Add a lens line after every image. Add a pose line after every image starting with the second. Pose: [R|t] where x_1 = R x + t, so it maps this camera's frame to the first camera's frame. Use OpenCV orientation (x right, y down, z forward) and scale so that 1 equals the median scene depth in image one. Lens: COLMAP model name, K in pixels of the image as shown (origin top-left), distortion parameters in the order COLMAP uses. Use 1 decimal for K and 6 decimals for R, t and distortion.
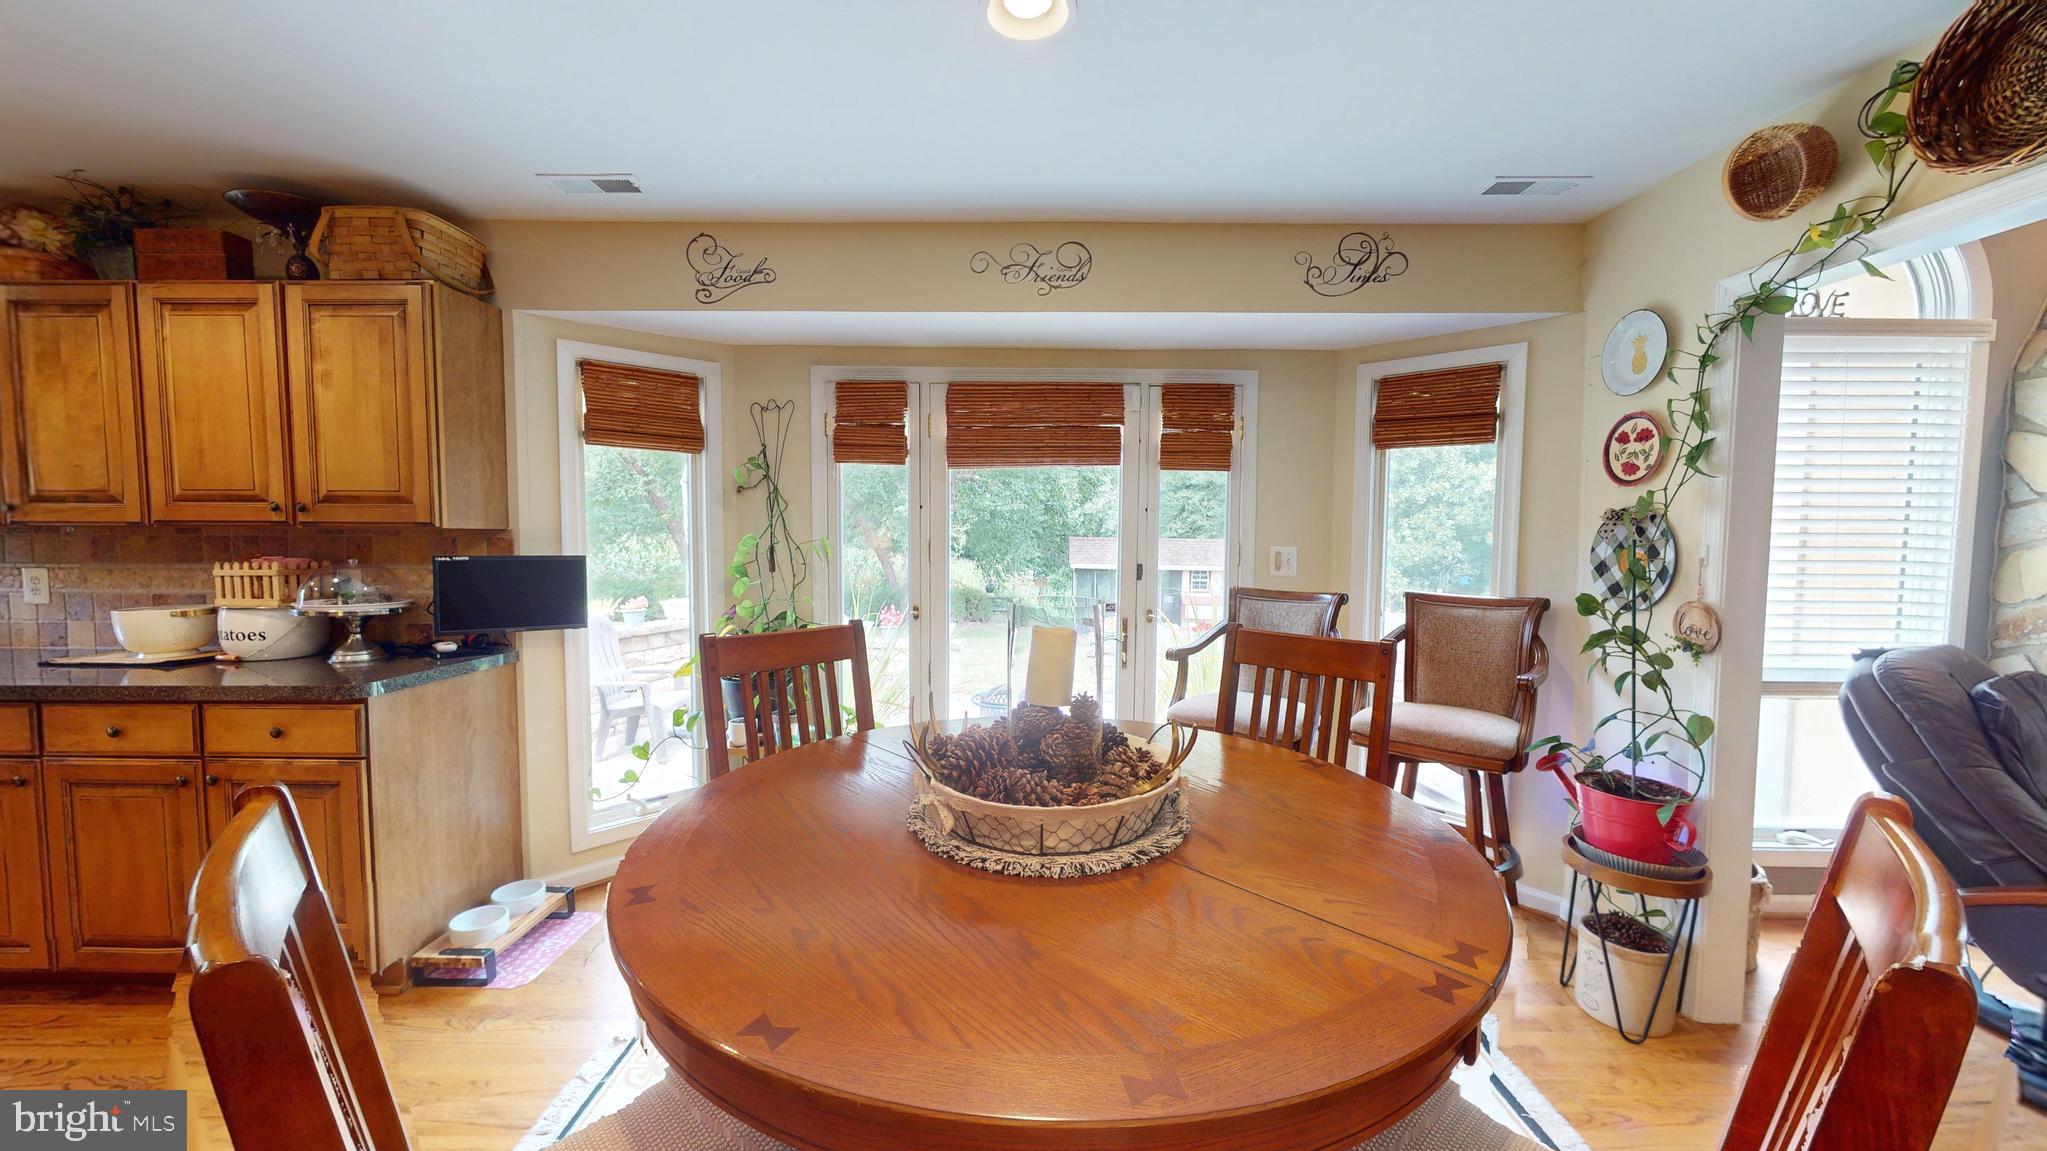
lens RADIAL K [[753.3, 0, 1023.8], [0, 753.3, 579.4], [0, 0, 1]] dist [0.000118, 0.000408]
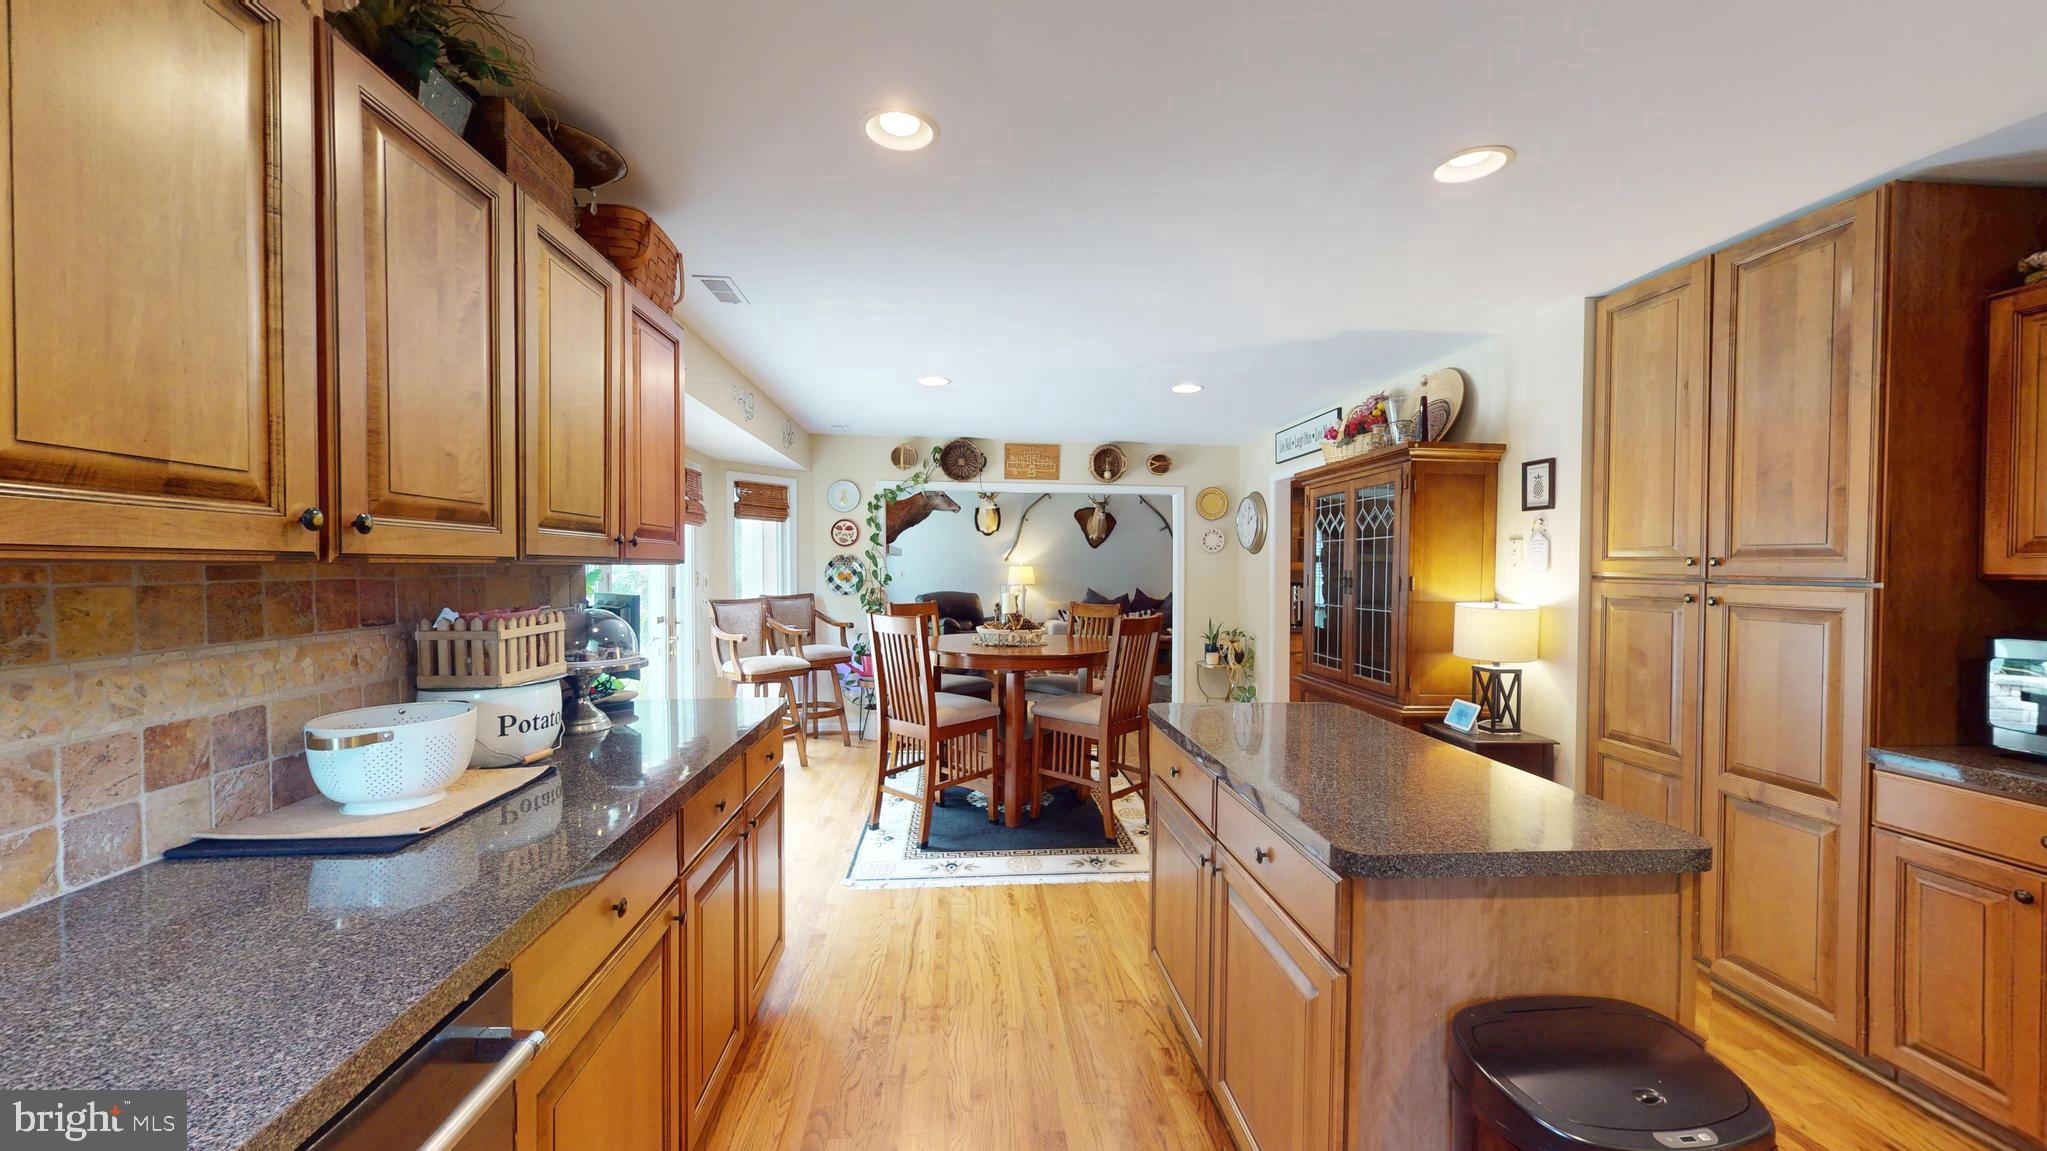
lens RADIAL K [[753.3, 0, 1023.8], [0, 753.3, 579.4], [0, 0, 1]] dist [0.000118, 0.000408]
pose [[-0.105730, -0.023912, 0.994107, -1.757515], [0.056425, 0.997956, 0.030005, -0.050587], [-0.992793, 0.059265, -0.104164, 0.618551]]
